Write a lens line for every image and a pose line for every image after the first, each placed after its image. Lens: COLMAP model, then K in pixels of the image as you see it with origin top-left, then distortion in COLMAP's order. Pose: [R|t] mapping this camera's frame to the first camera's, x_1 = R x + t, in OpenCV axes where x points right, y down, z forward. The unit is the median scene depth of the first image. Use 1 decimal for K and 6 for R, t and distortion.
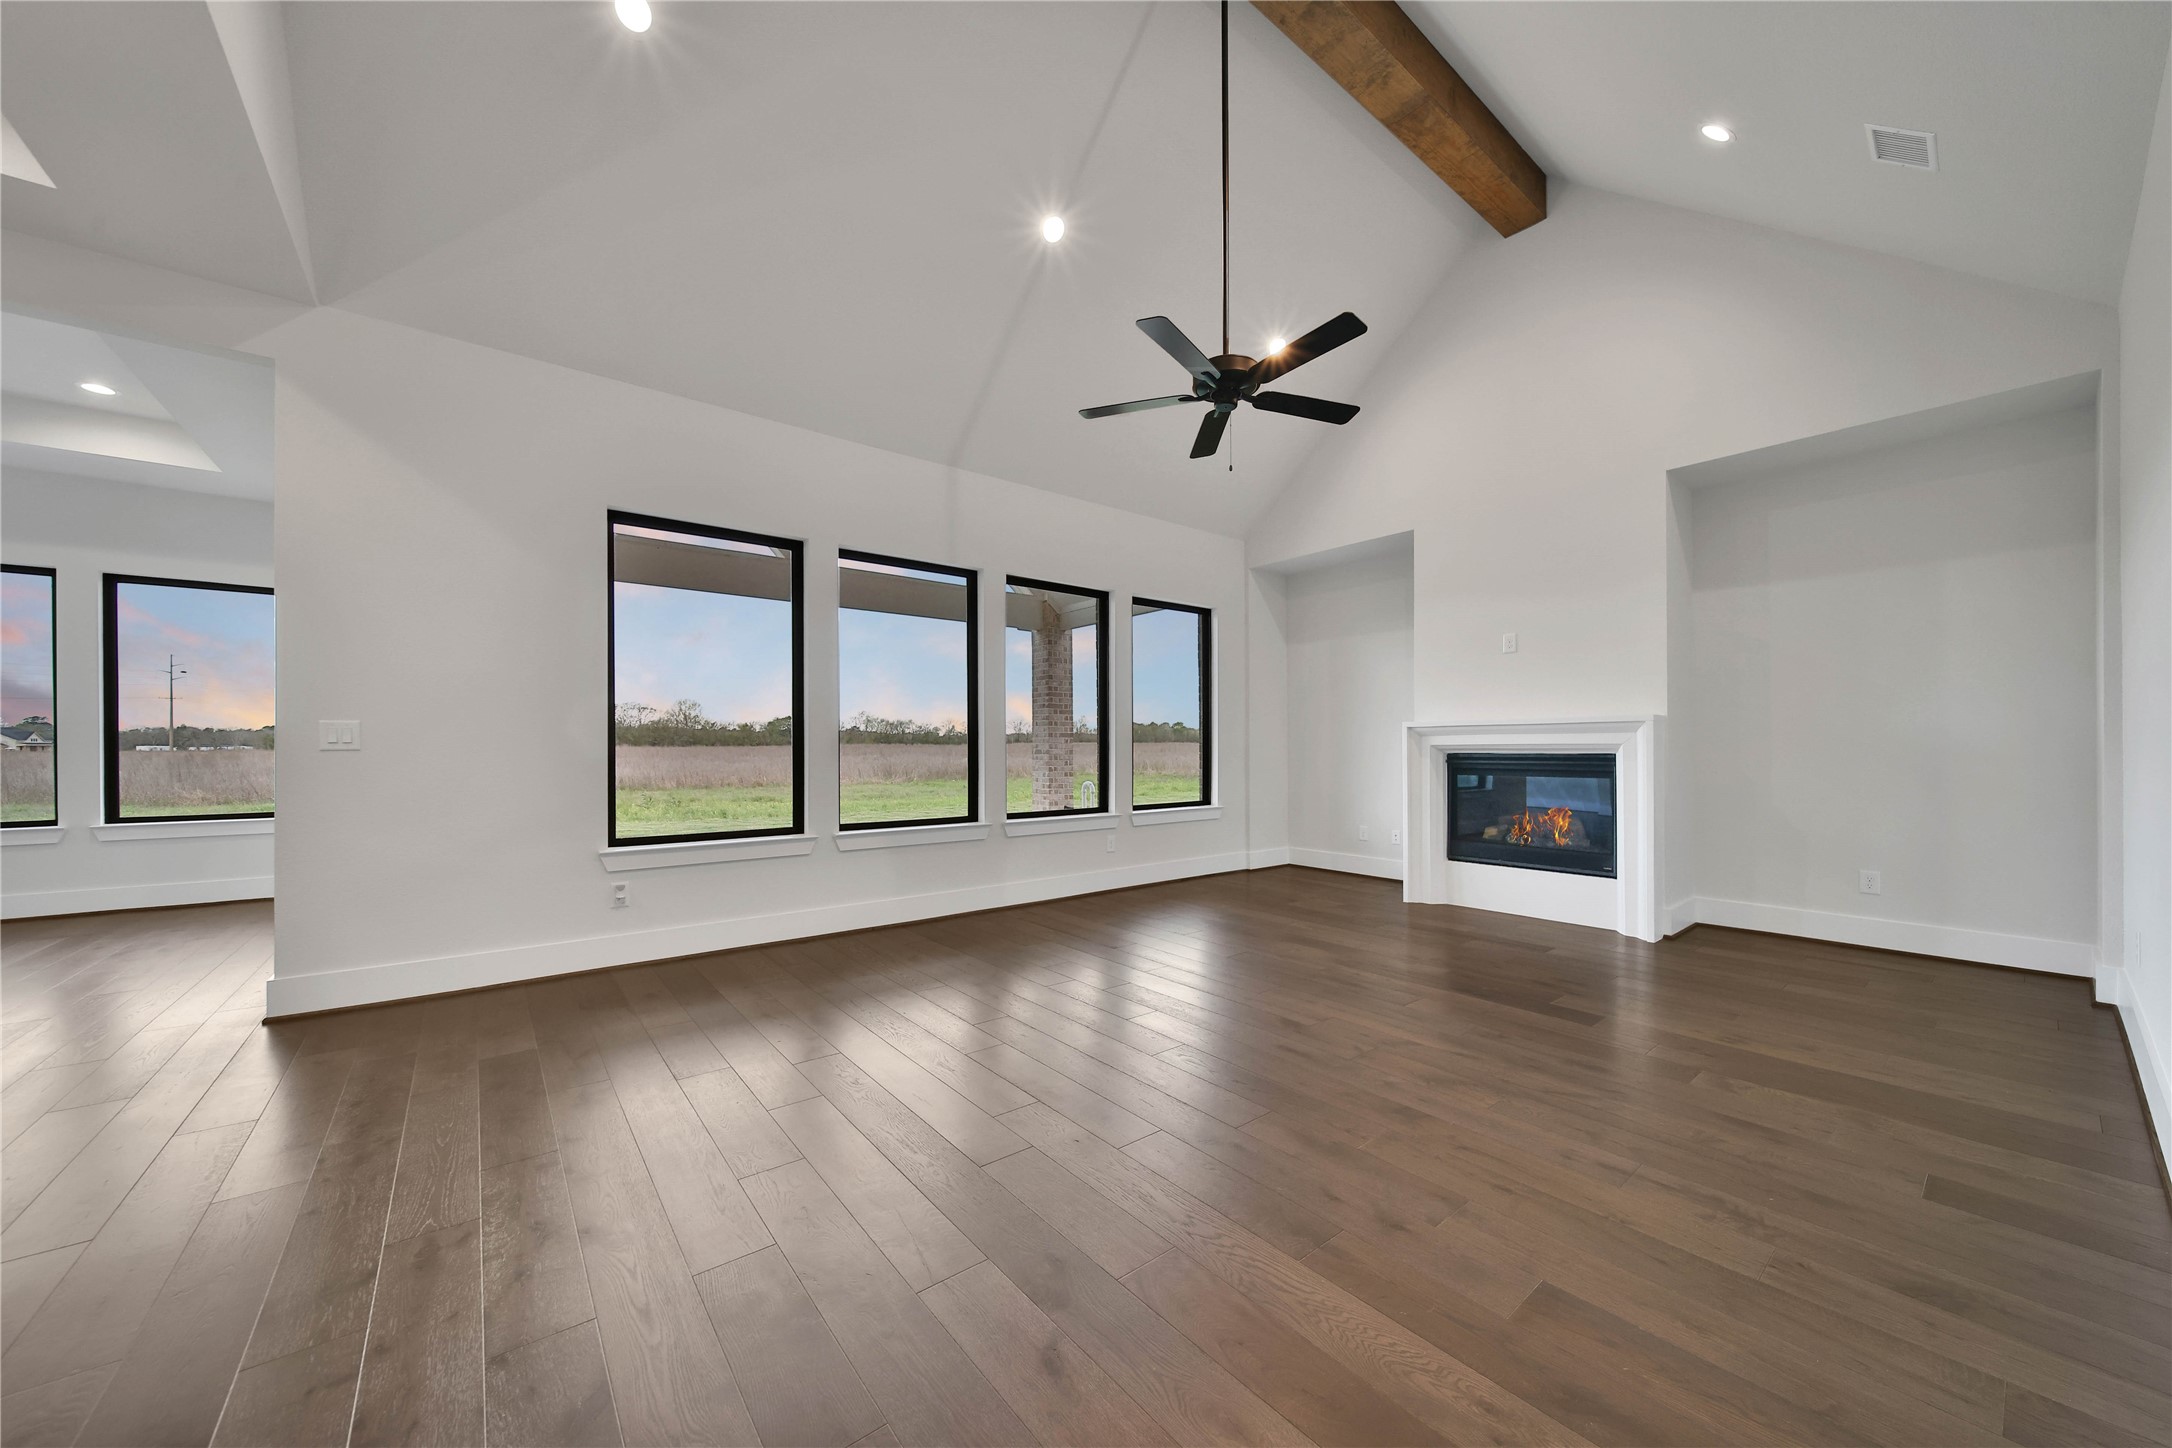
lens RADIAL K [[764.6, 0, 1087.8], [0, 764.6, 727.3], [0, 0, 1]] dist [0.000032, -0.002879]
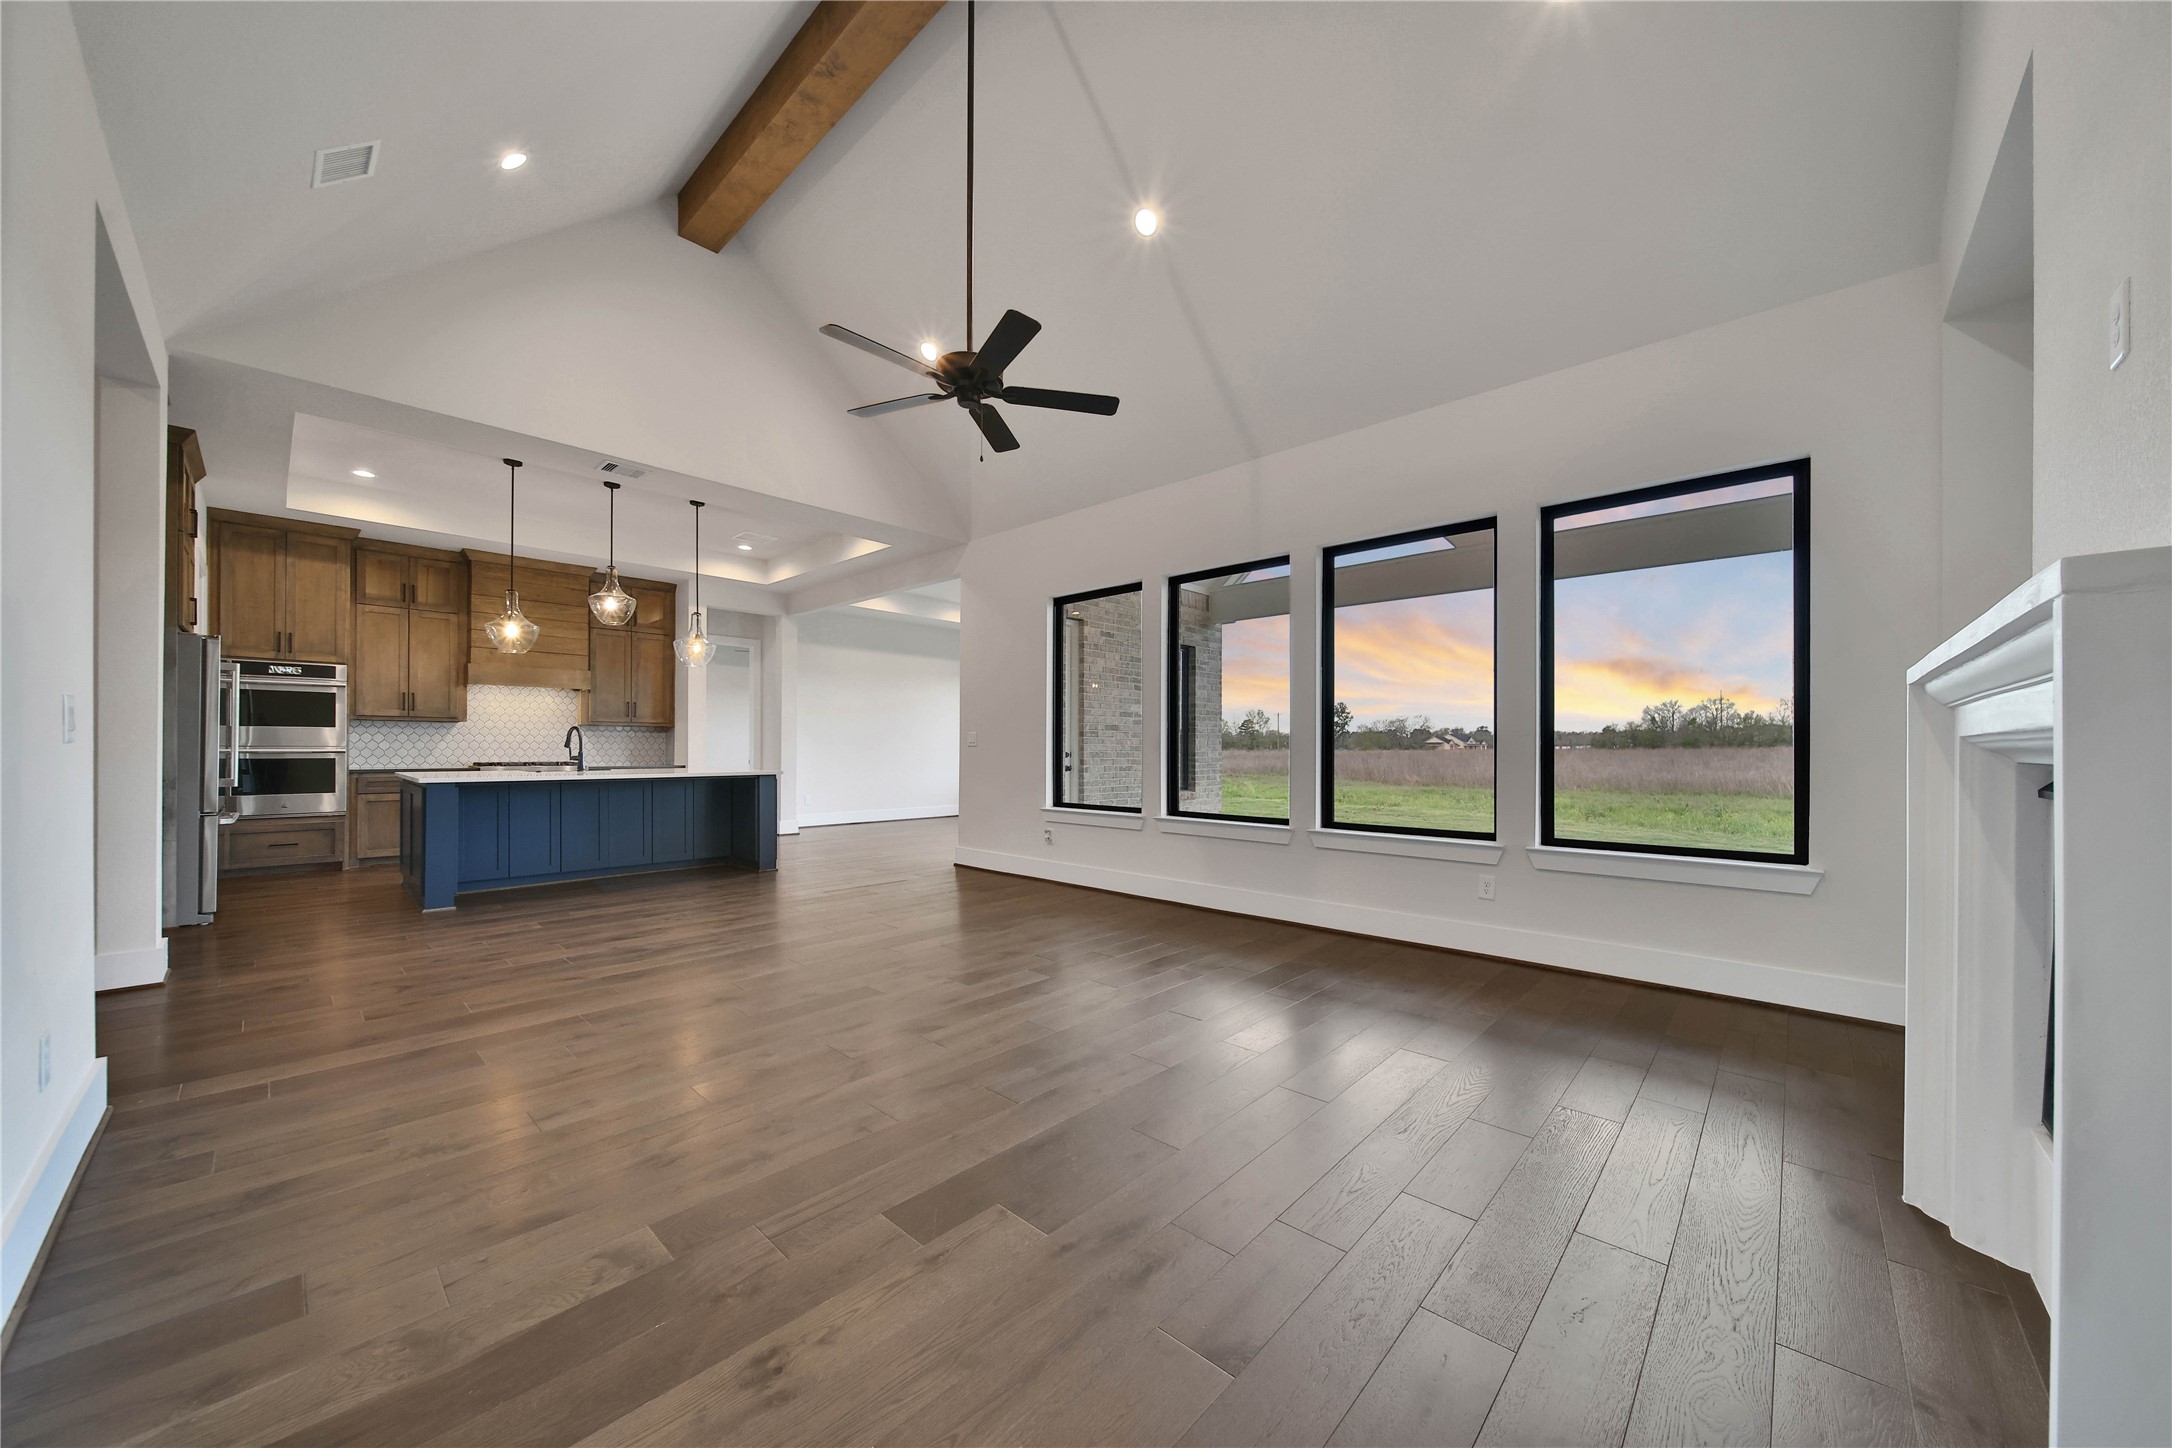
lens RADIAL K [[764.6, 0, 1087.8], [0, 764.6, 727.3], [0, 0, 1]] dist [0.000032, -0.002879]
pose [[0.148100, -0.023143, -0.988702, 0.789644], [0.022626, 0.999544, -0.020007, 0.017979], [0.988714, -0.019407, 0.148556, 0.665092]]
